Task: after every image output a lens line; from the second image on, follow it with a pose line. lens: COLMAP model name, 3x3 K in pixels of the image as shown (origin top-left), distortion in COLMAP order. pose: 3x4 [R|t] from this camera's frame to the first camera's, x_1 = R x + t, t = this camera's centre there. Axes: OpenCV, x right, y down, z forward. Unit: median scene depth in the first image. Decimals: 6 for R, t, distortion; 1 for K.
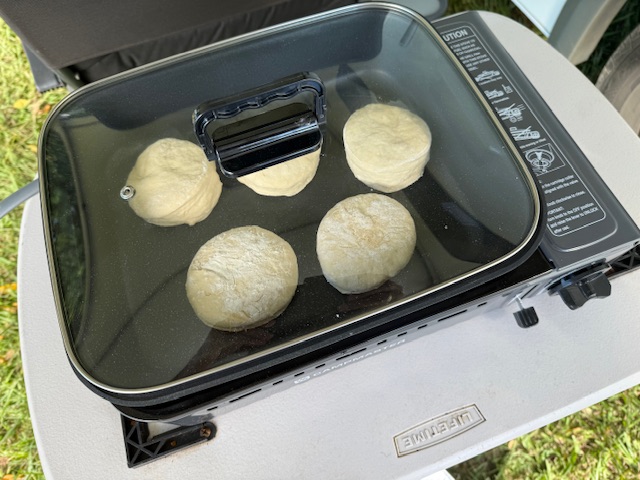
lens RADIAL K [[465.0, 0, 320.3], [0, 465.0, 242.3], [0, 0, 1]] dist [-0.054247, -0.007071]
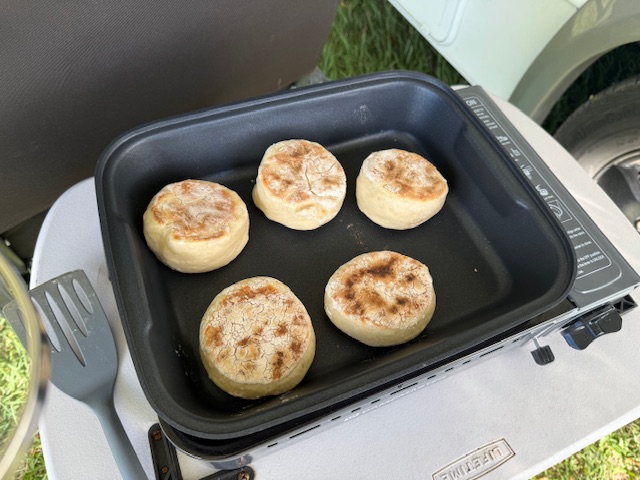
lens RADIAL K [[465.0, 0, 322.4], [0, 465.0, 230.9], [0, 0, 1]] dist [-0.054247, -0.007071]
pose [[0.988835, 0.041931, 0.142996, -0.243039], [-0.020322, 0.988576, -0.149347, 0.044746], [-0.147625, 0.144774, 0.978390, -0.029258]]
